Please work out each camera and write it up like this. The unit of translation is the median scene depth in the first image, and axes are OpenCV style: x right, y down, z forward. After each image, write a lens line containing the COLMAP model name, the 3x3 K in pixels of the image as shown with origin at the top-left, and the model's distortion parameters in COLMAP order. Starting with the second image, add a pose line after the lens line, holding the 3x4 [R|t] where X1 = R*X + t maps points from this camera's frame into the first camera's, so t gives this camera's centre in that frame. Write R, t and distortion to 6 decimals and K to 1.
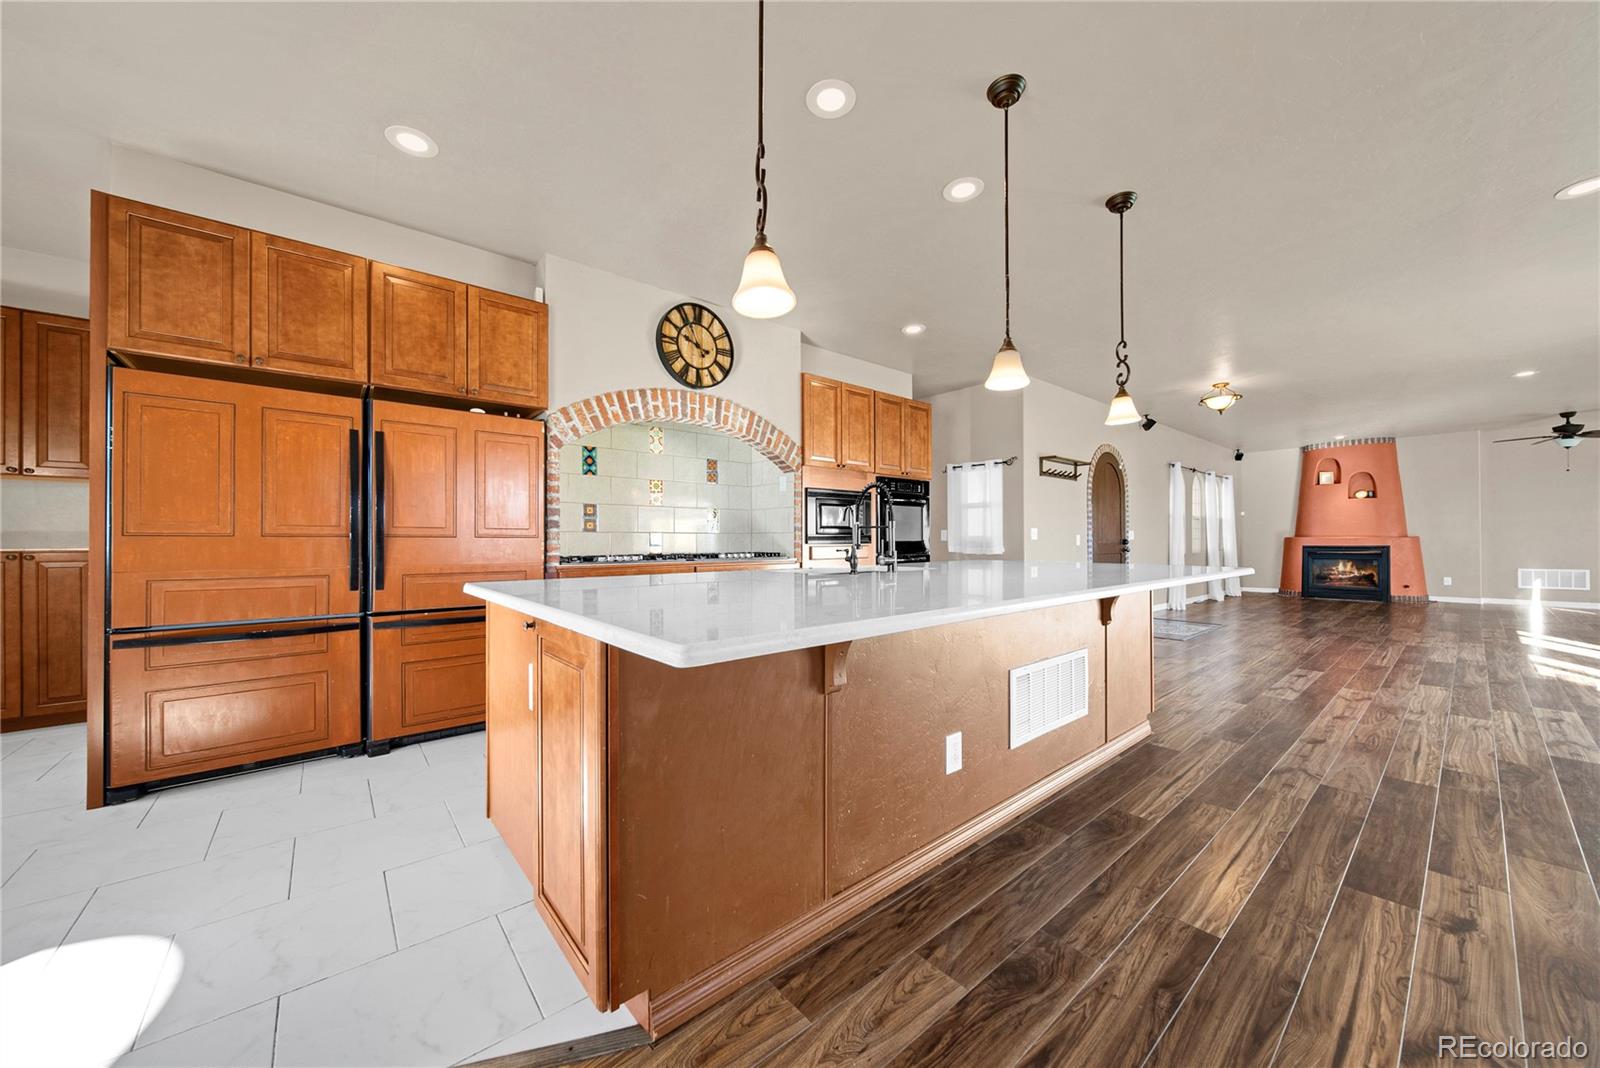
lens RADIAL K [[564.8, 0, 800.0], [0, 564.8, 534.0], [0, 0, 1]] dist [0.007256, -0.004160]
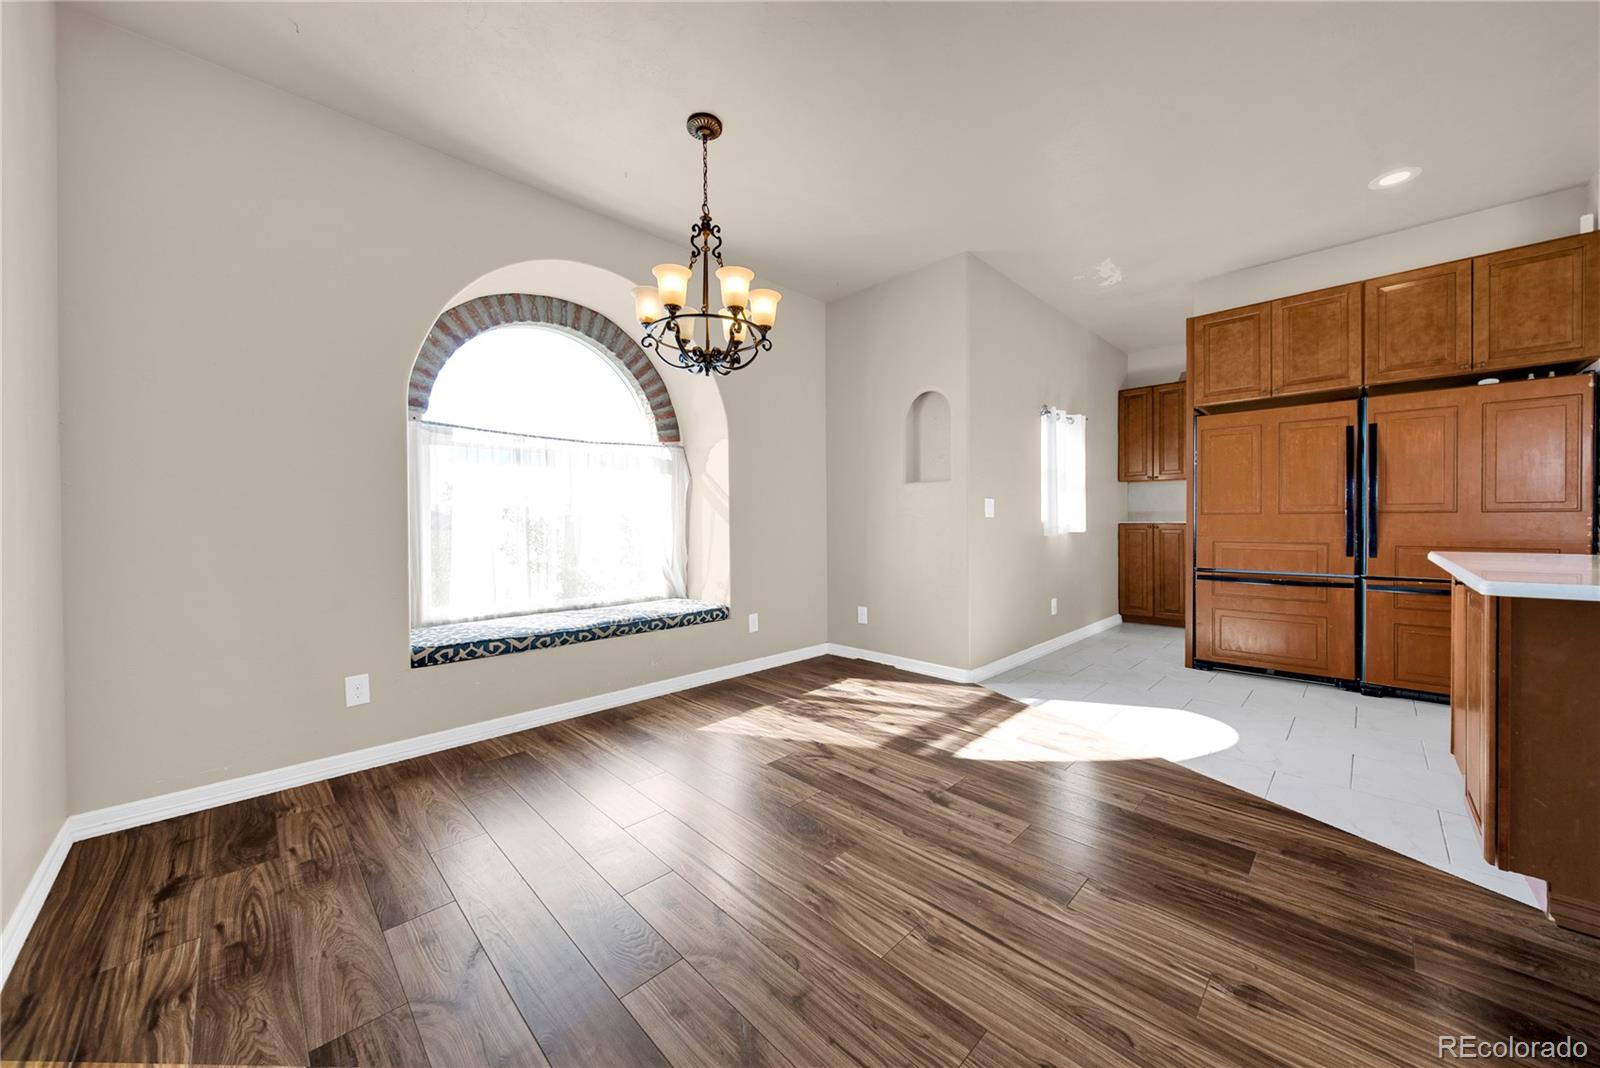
lens RADIAL K [[554.2, 0, 802.5], [0, 554.2, 531.5], [0, 0, 1]] dist [-0.006312, -0.000164]
pose [[0.079567, 0.021920, -0.996588, 0.284442], [0.018590, 0.999552, 0.023470, -0.004866], [0.996656, -0.020394, 0.079124, -0.256576]]
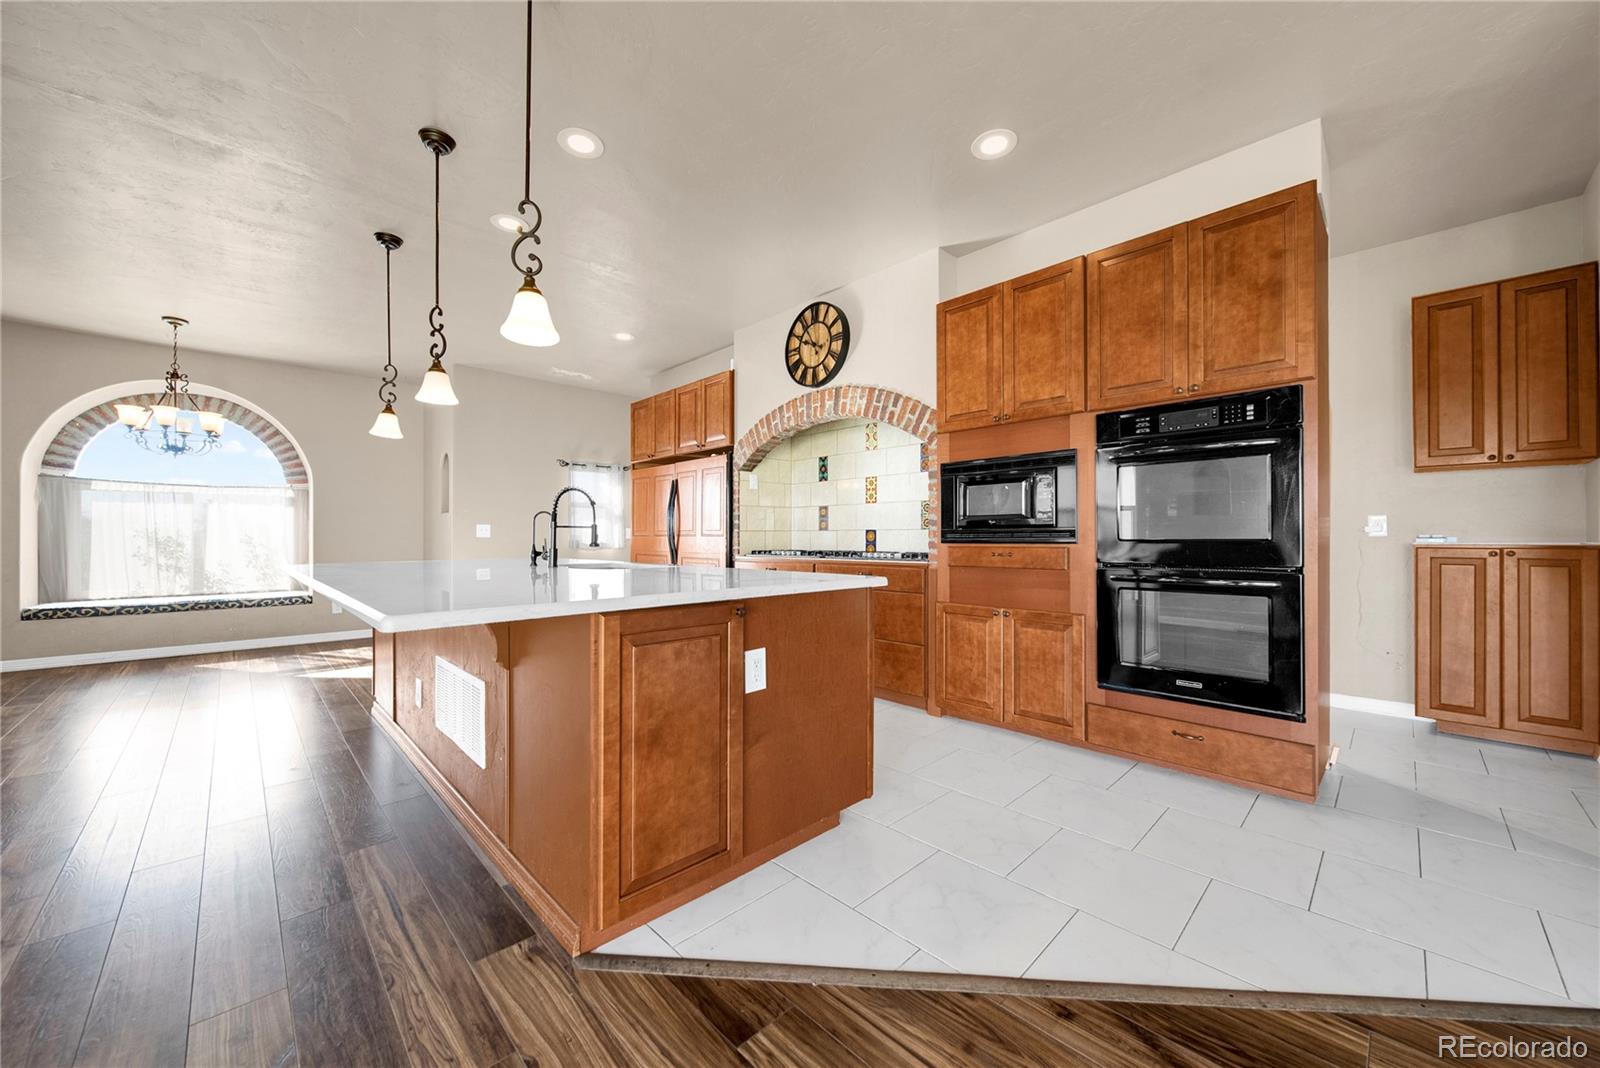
lens RADIAL K [[599.1, 0, 809.7], [0, 599.1, 535.9], [0, 0, 1]] dist [0.002346, 0.000285]
pose [[0.068137, -0.000959, -0.997676, 1.143408], [0.013111, 0.999914, -0.000066, 0.010093], [0.997590, -0.013076, 0.068144, 1.183493]]
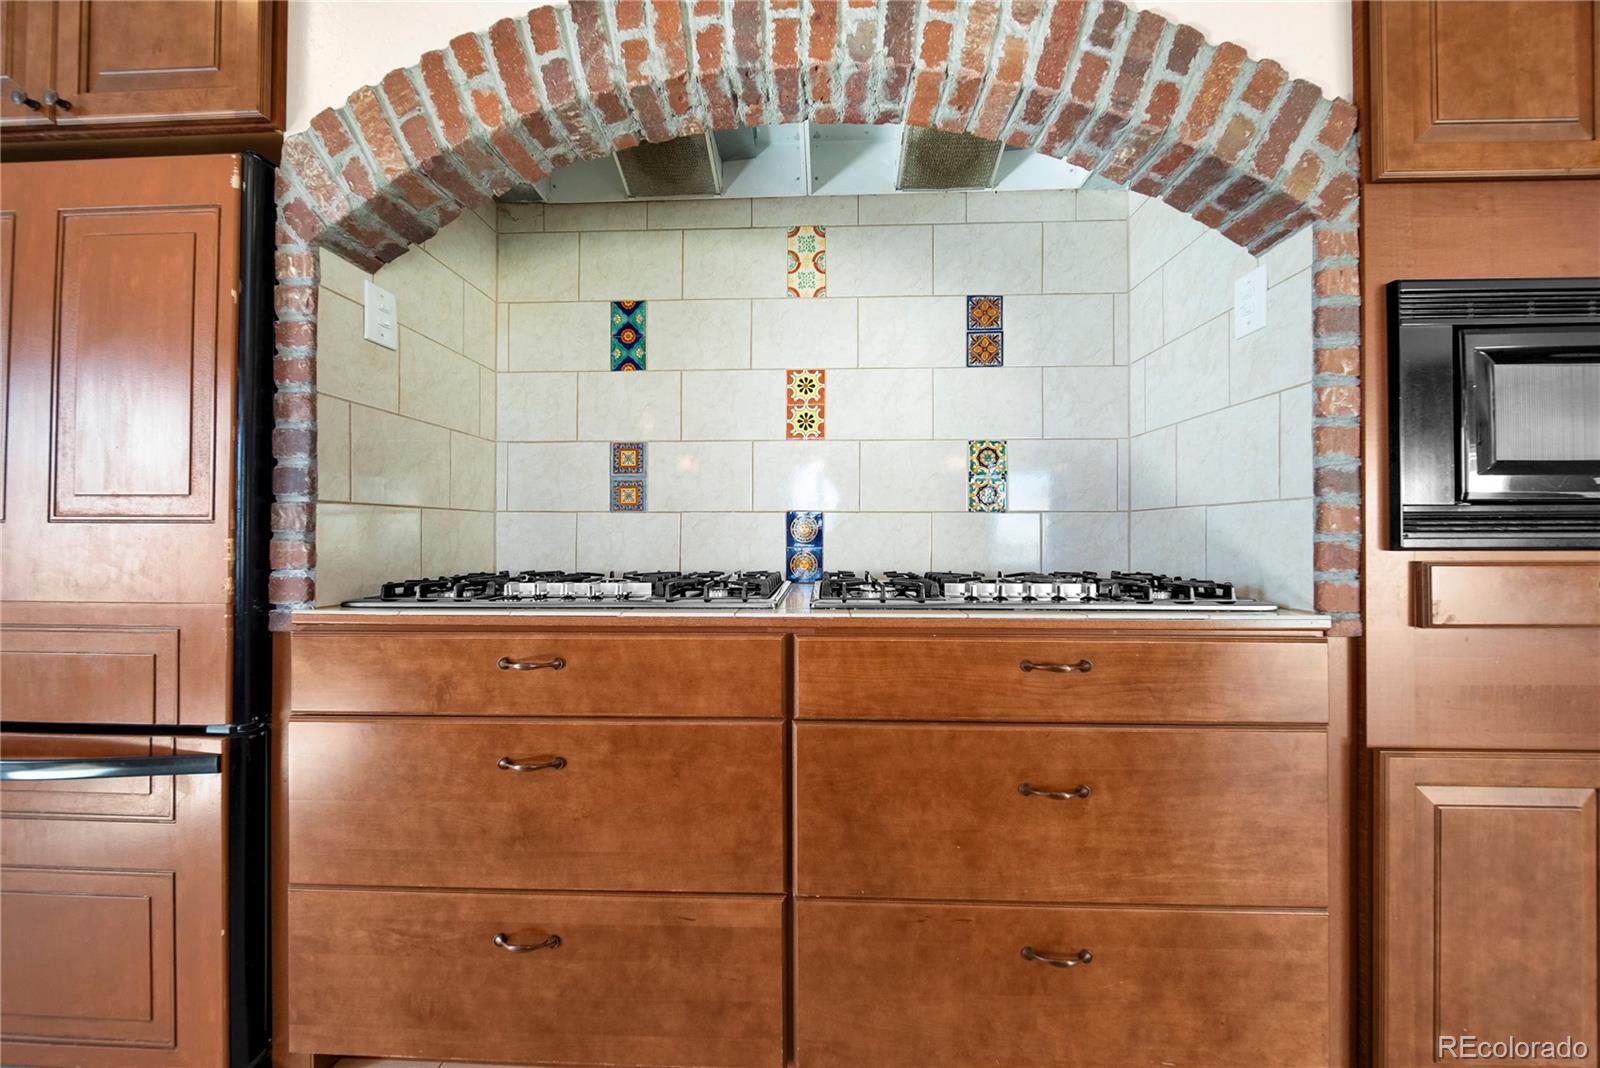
lens RADIAL K [[554.2, 0, 802.5], [0, 554.2, 531.5], [0, 0, 1]] dist [-0.006312, -0.000164]
pose [[0.733718, -0.002896, -0.679448, -0.016285], [0.006311, 0.999977, 0.002553, 0.013555], [0.679425, -0.006161, 0.733719, 1.059515]]
